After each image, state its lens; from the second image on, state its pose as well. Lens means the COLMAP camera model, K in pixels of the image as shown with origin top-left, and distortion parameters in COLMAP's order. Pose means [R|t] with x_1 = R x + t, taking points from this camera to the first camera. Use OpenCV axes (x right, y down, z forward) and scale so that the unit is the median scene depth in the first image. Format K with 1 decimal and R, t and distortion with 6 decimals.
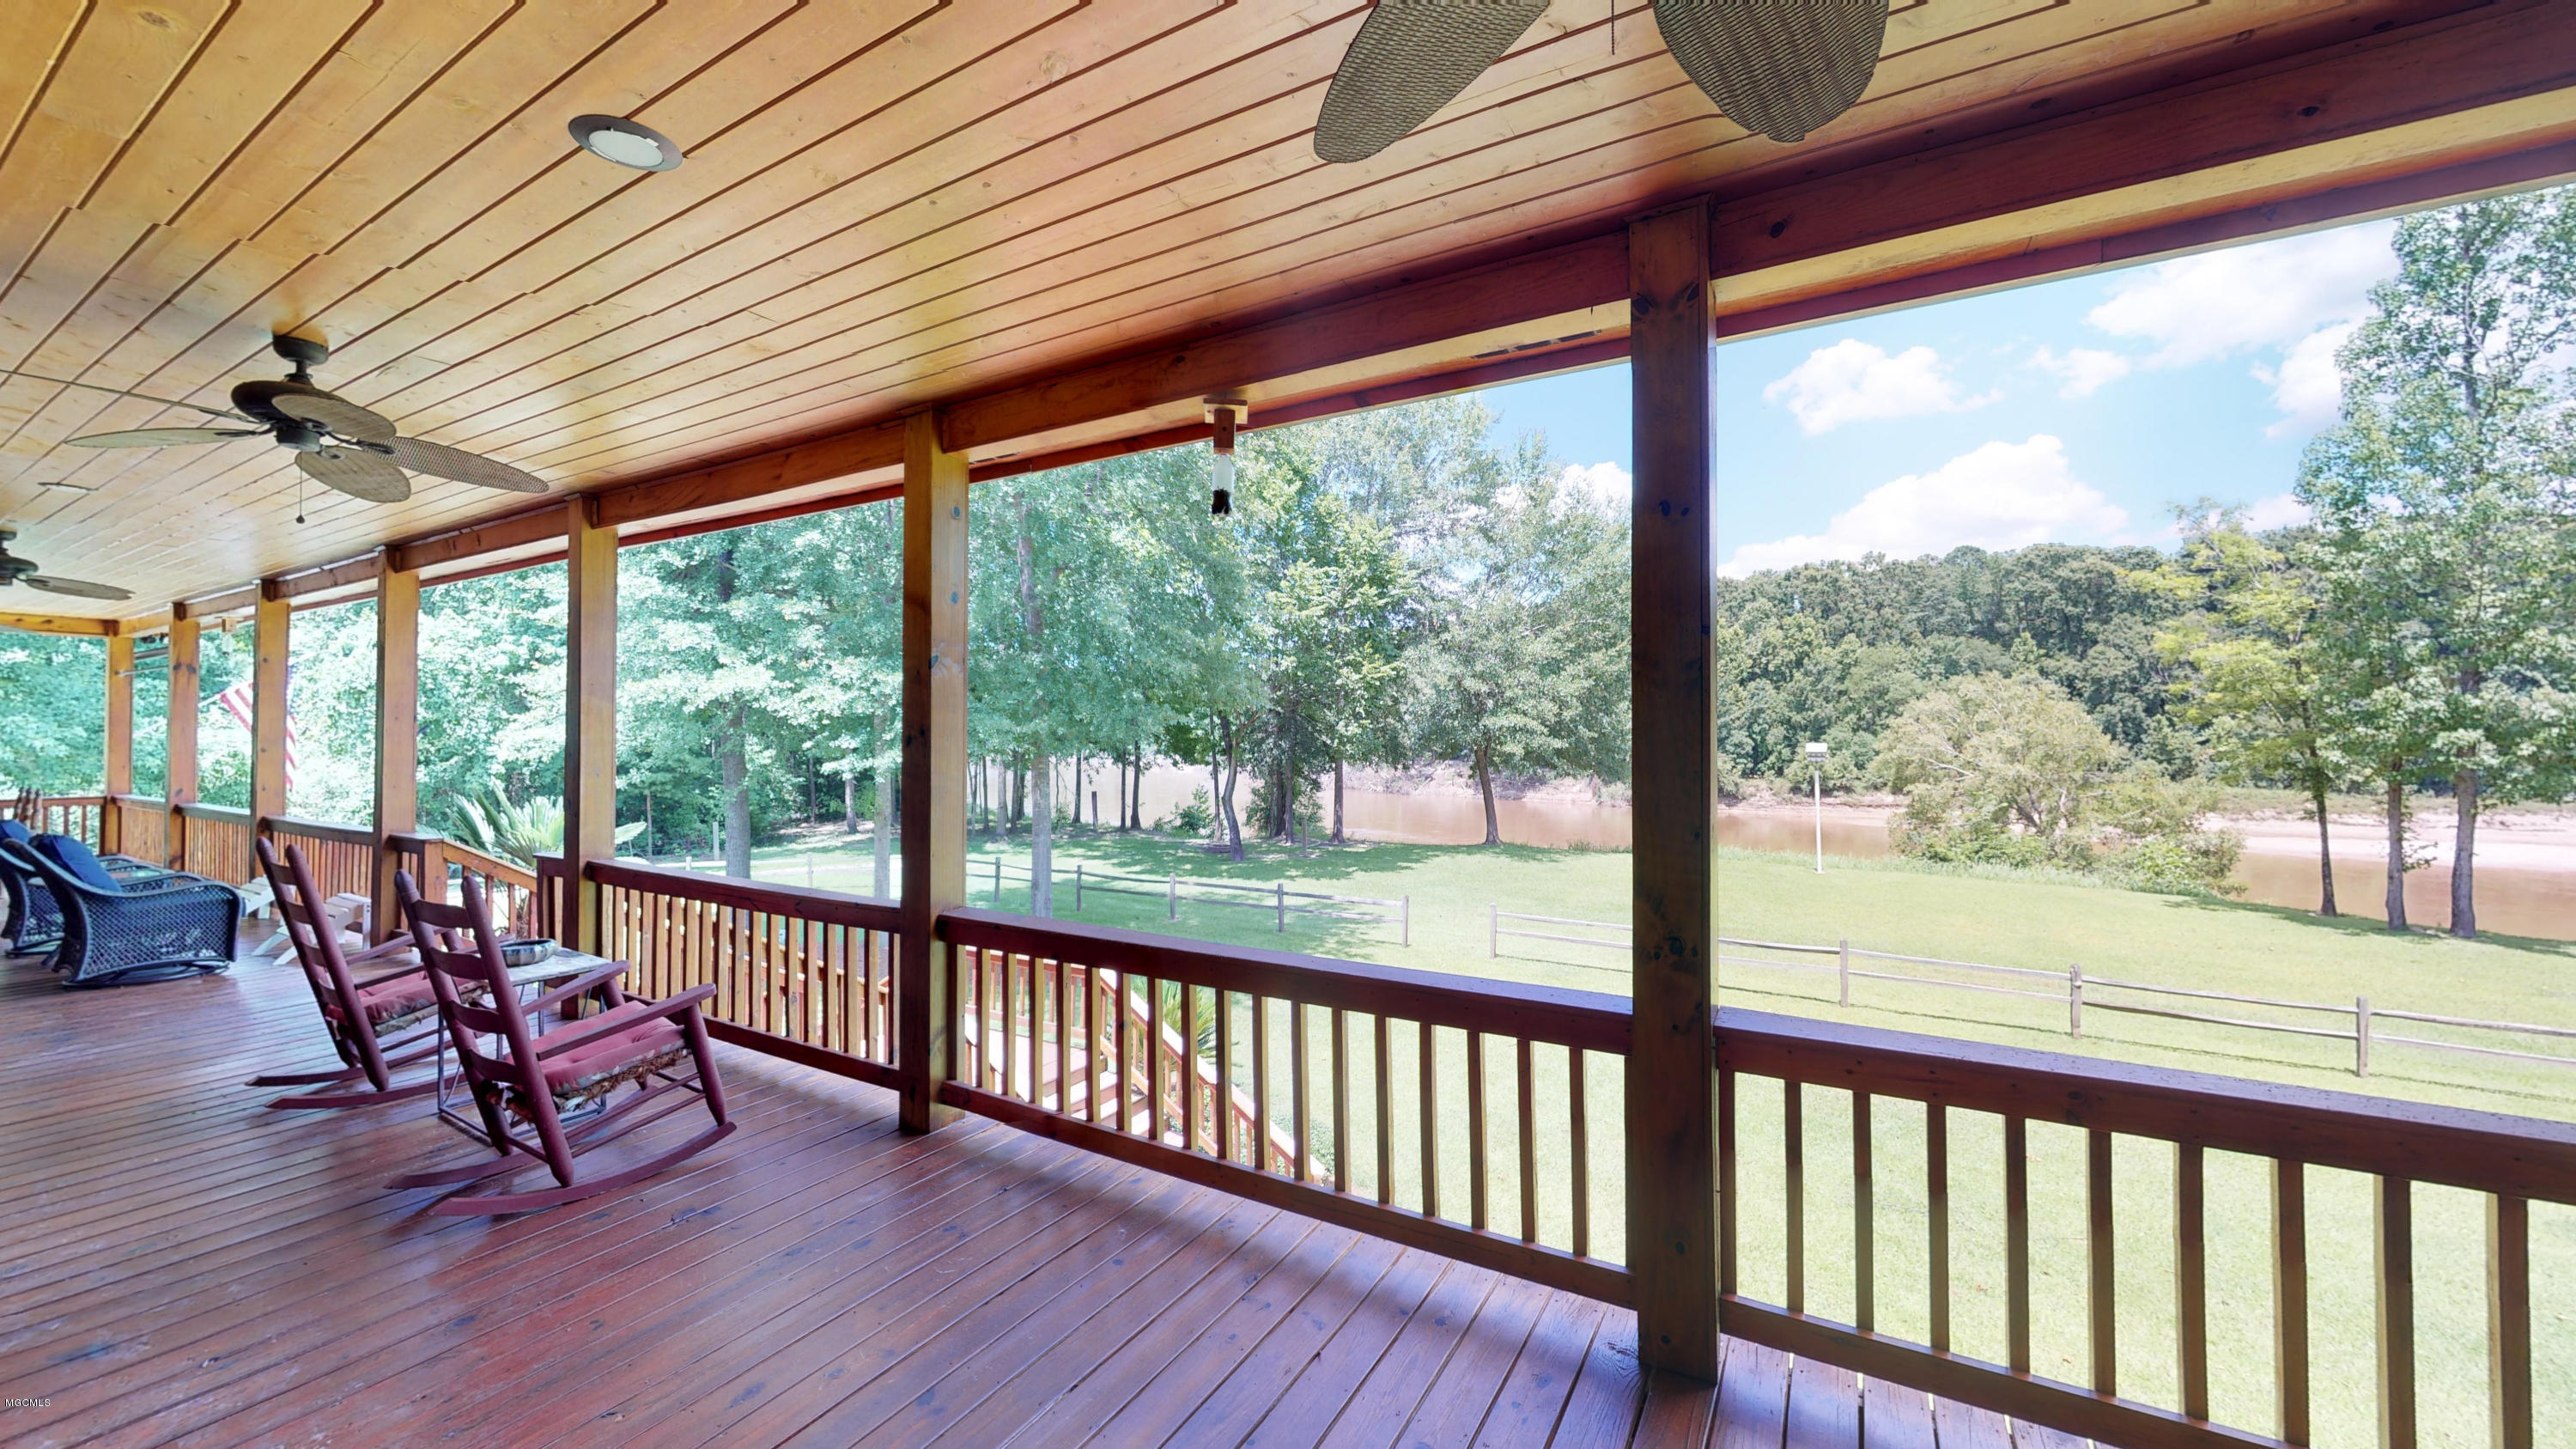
lens RADIAL K [[944.5, 0, 1287.5], [0, 944.5, 727.9], [0, 0, 1]] dist [0.000565, -0.000060]
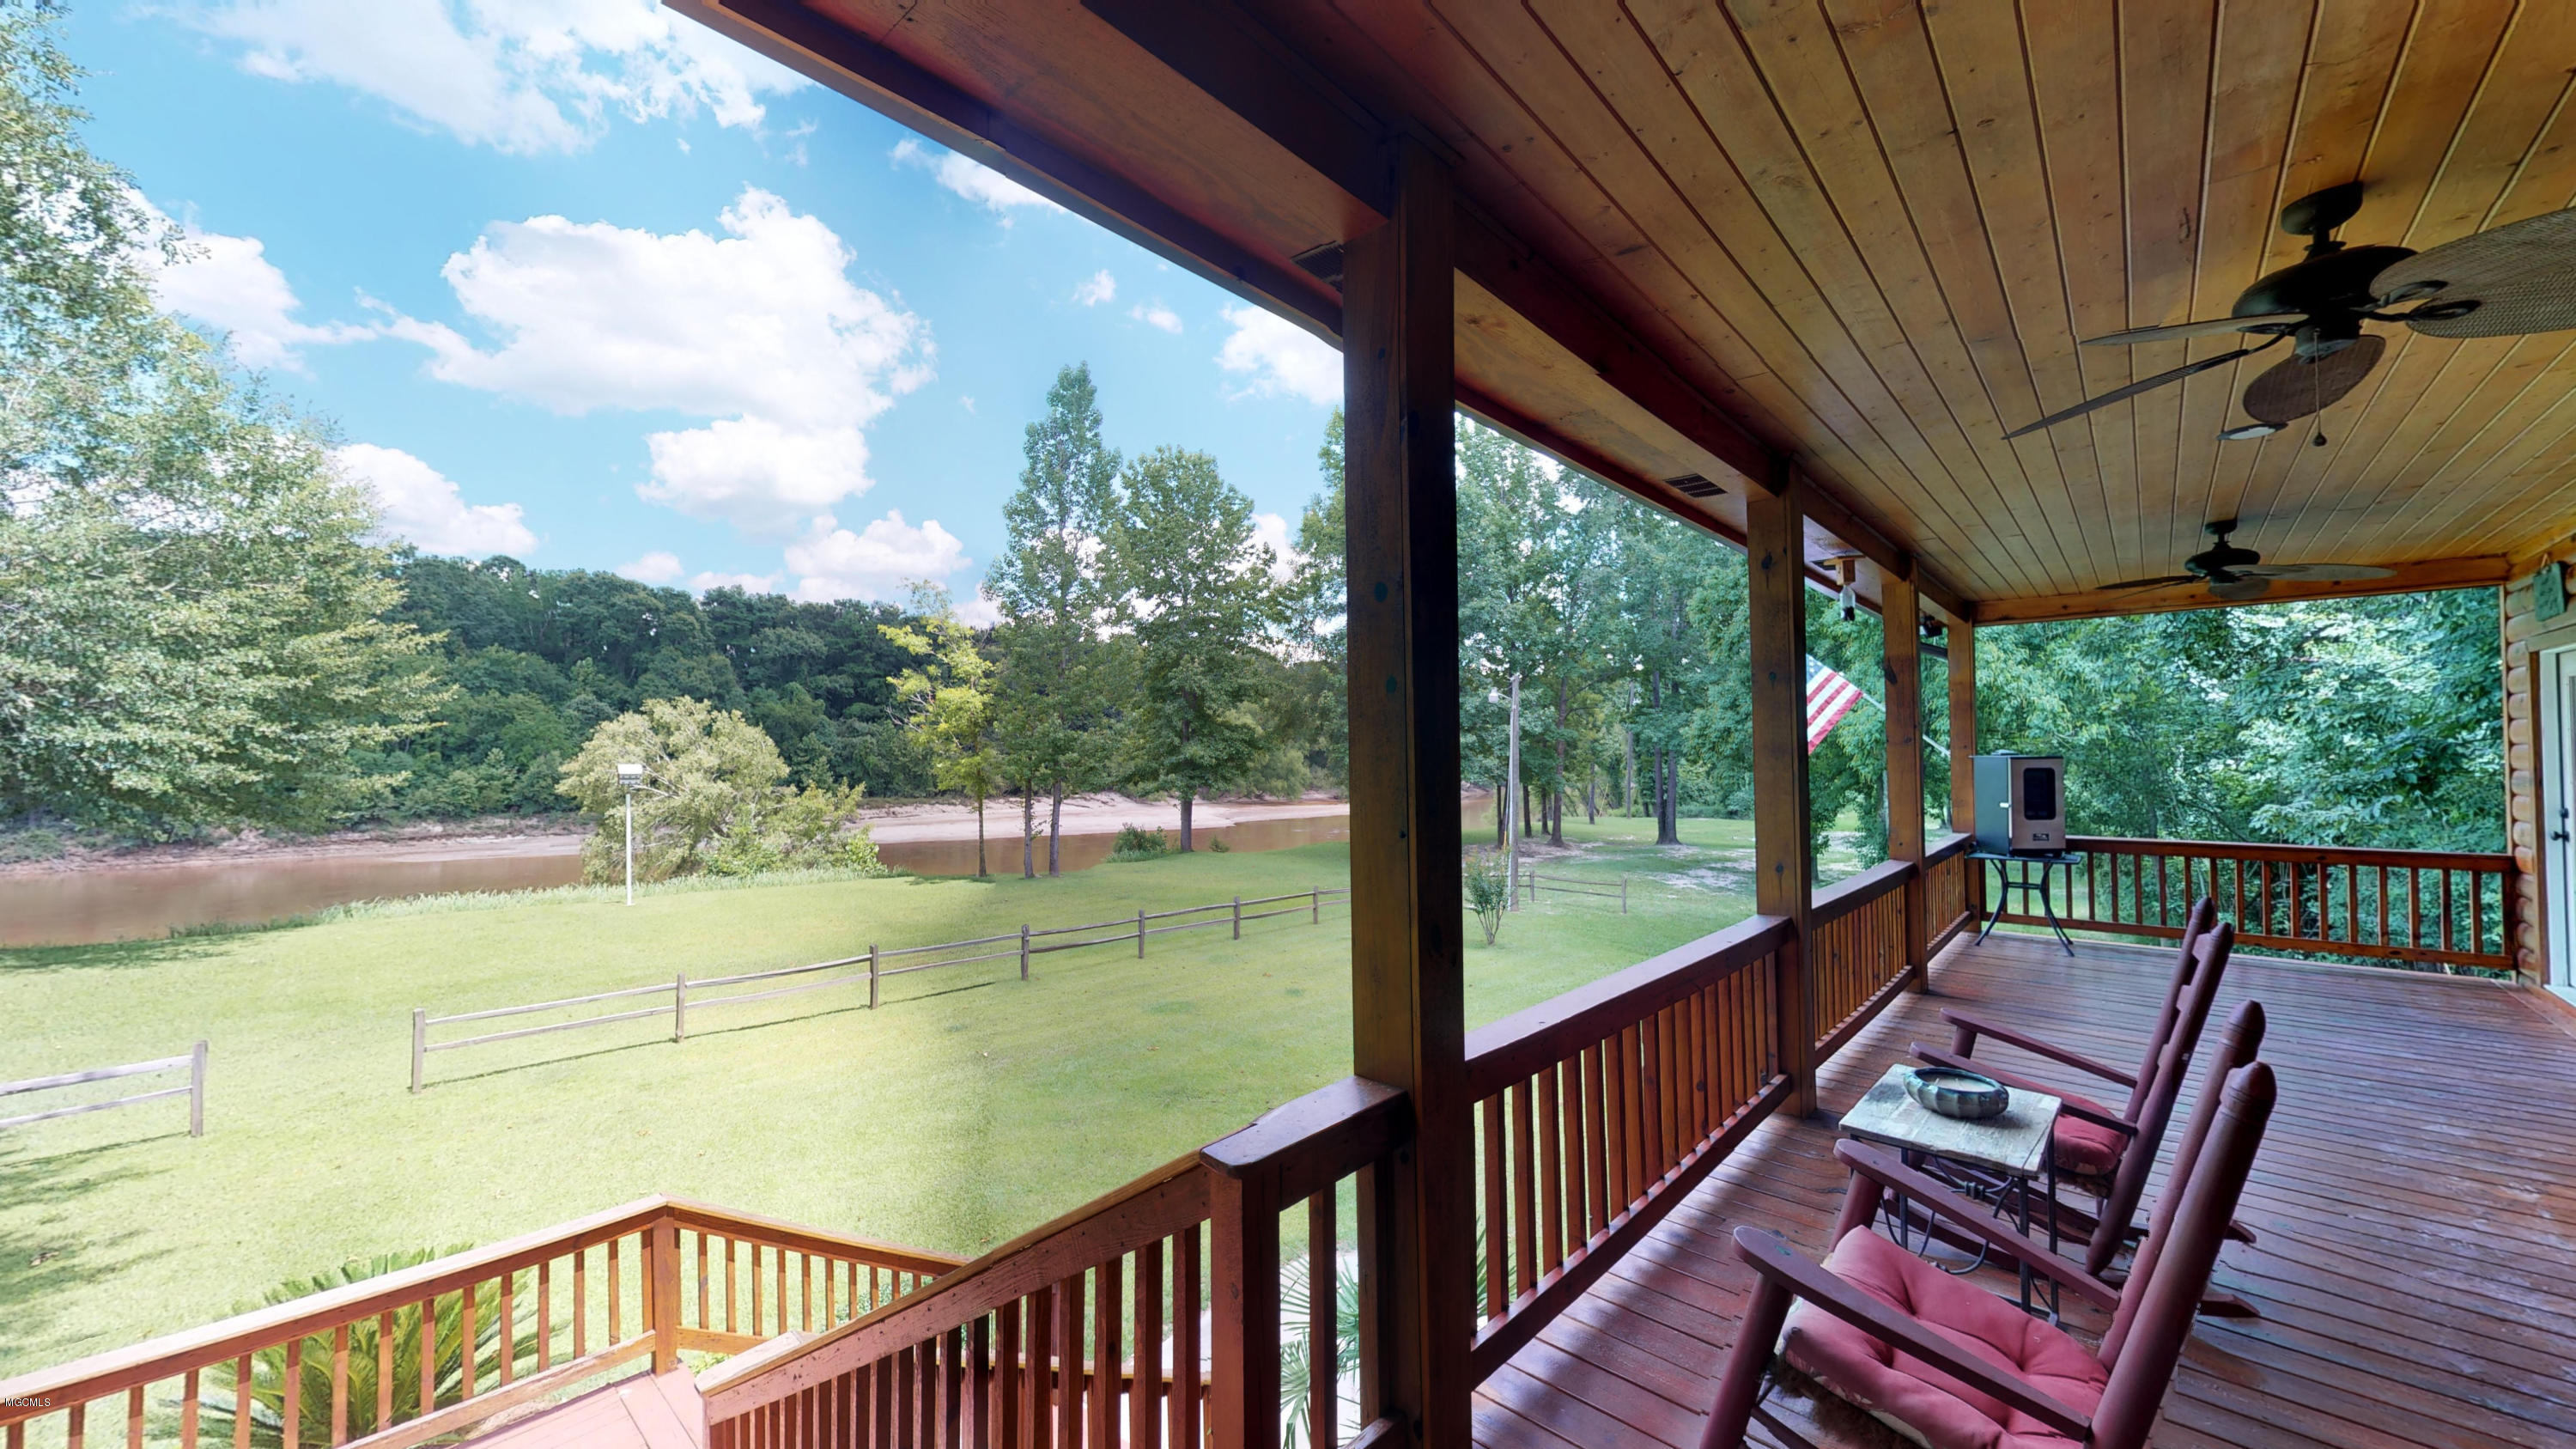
lens RADIAL K [[944.5, 0, 1287.5], [0, 944.5, 727.9], [0, 0, 1]] dist [0.000565, -0.000060]
pose [[0.211789, 0.026527, 0.976955, -0.088401], [-0.005894, 0.999648, -0.025865, -0.000201], [-0.977298, -0.000280, 0.211871, 0.073927]]
